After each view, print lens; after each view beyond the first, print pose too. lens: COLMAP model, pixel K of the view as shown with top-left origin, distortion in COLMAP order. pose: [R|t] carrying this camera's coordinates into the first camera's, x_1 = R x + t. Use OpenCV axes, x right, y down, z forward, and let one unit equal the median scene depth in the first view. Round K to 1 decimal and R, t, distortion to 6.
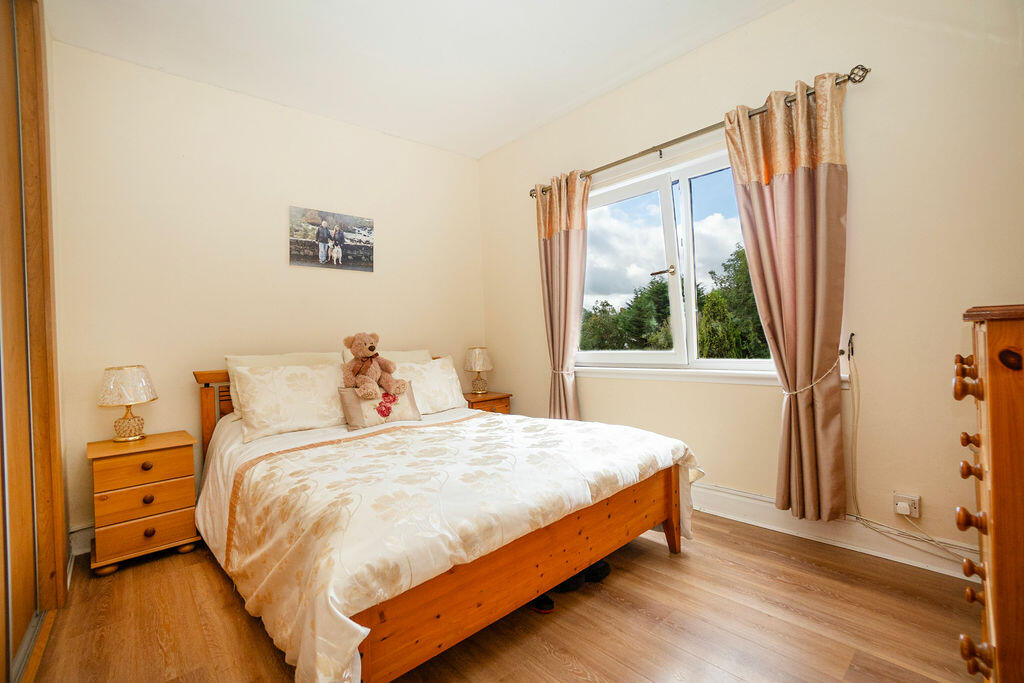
lens RADIAL K [[455.8, 0, 510.6], [0, 455.8, 336.1], [0, 0, 1]] dist [-0.003636, -0.000240]
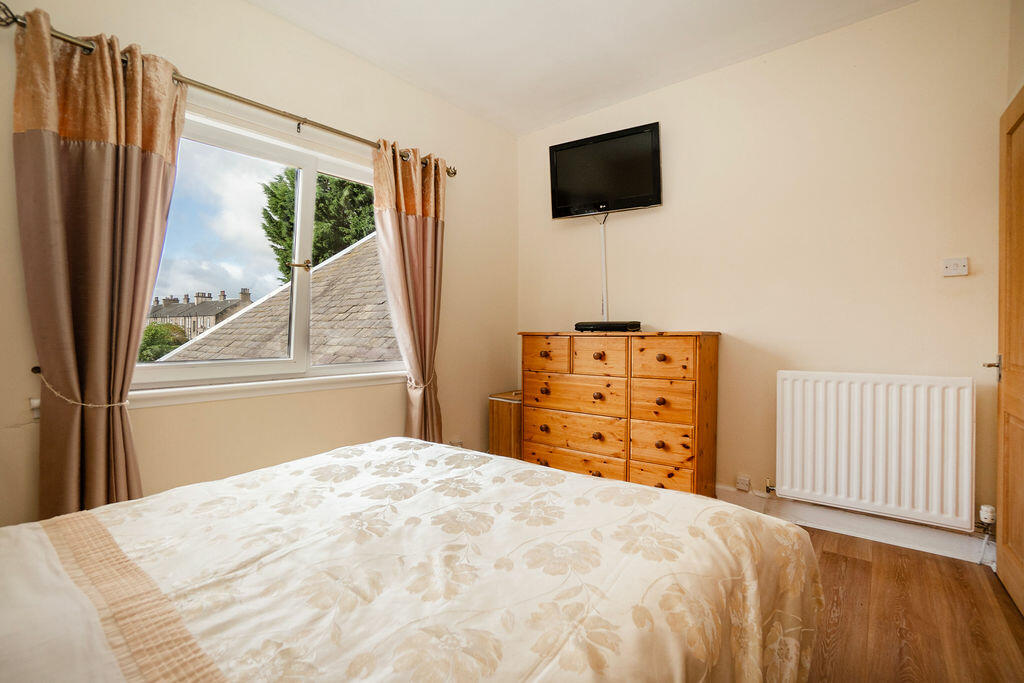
lens RADIAL K [[455.8, 0, 511.1], [0, 455.8, 334.5], [0, 0, 1]] dist [-0.003636, -0.000240]
pose [[-0.130751, 0.026997, 0.991048, -0.568717], [0.008075, 0.999625, -0.026166, 0.014771], [-0.991382, 0.004581, -0.130920, 0.728965]]
